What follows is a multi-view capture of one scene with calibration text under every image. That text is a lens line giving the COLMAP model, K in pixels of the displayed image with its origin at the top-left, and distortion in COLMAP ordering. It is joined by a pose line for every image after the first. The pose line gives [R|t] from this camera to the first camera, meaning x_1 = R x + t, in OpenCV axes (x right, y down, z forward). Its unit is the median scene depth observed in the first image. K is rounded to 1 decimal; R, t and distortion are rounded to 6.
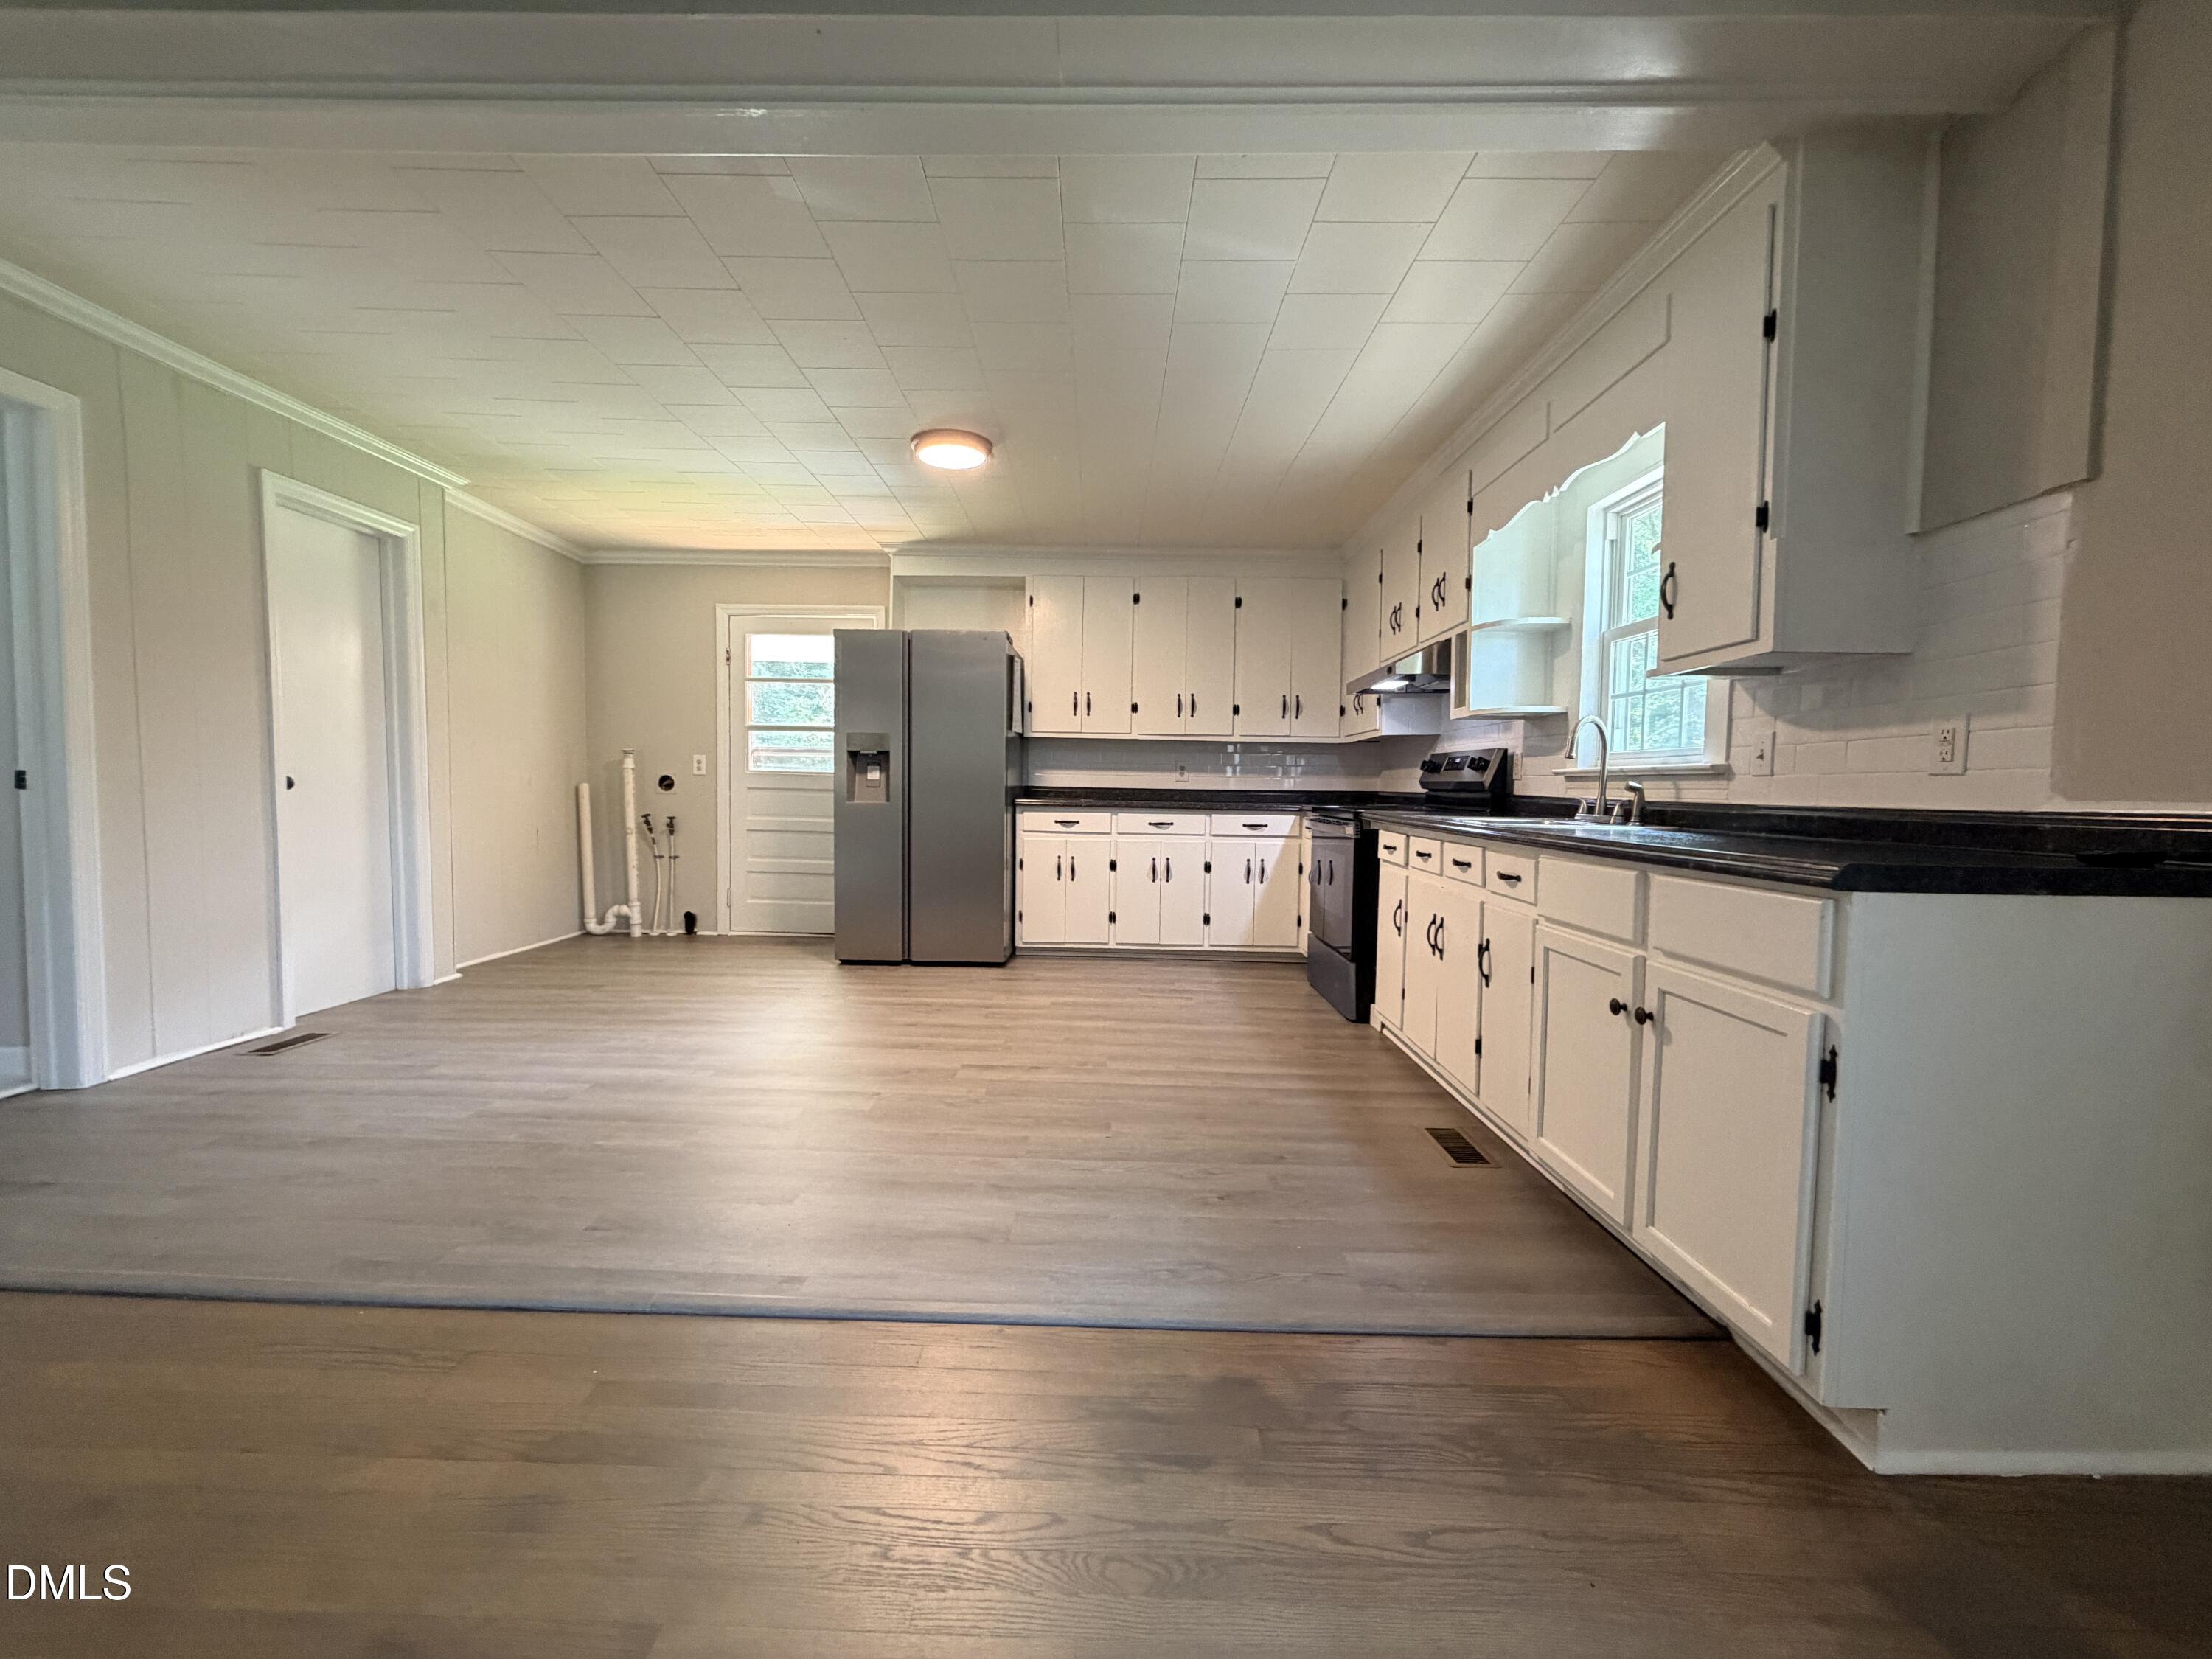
lens RADIAL K [[873.9, 0, 1084.4], [0, 873.9, 816.5], [0, 0, 1]] dist [0.000383, 0.000253]
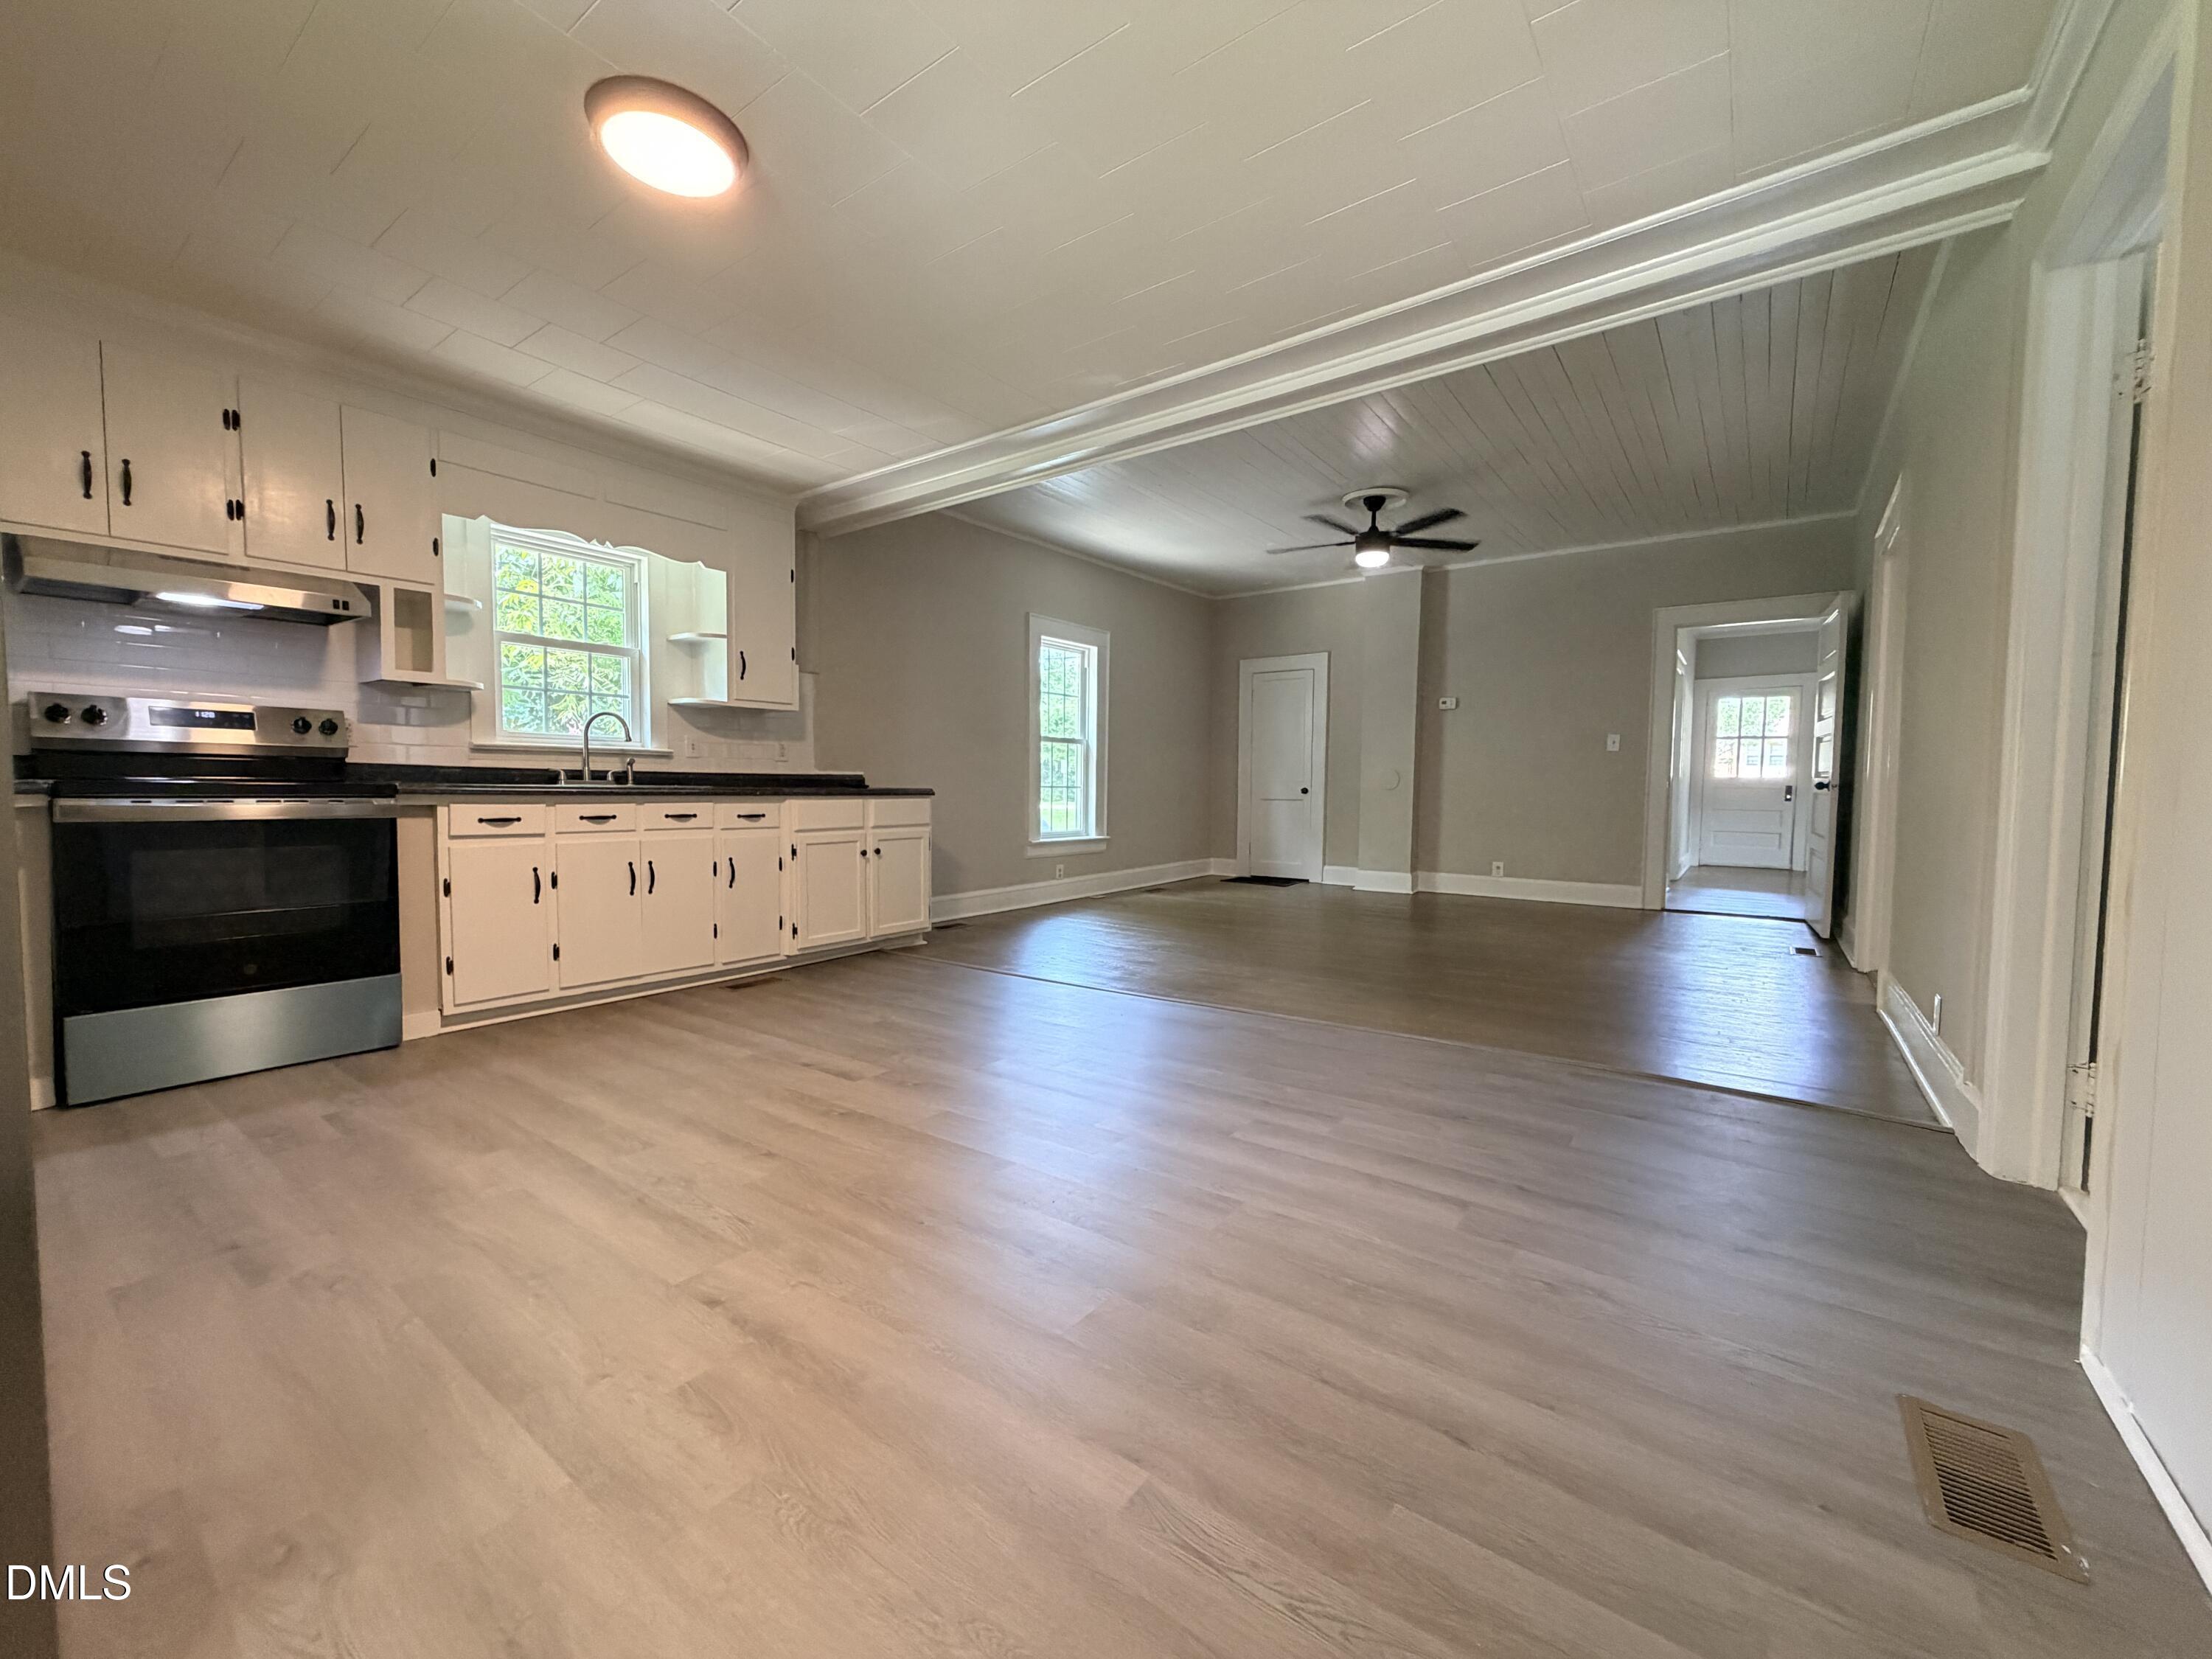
lens RADIAL K [[886.8, 0, 1099.0], [0, 886.8, 828.3], [0, 0, 1]] dist [0.000454, 0.000323]
pose [[-0.816515, -0.053751, 0.574816, -0.934198], [-0.003397, 0.996087, 0.088317, -0.055598], [-0.577314, 0.070160, -0.813503, 1.749217]]
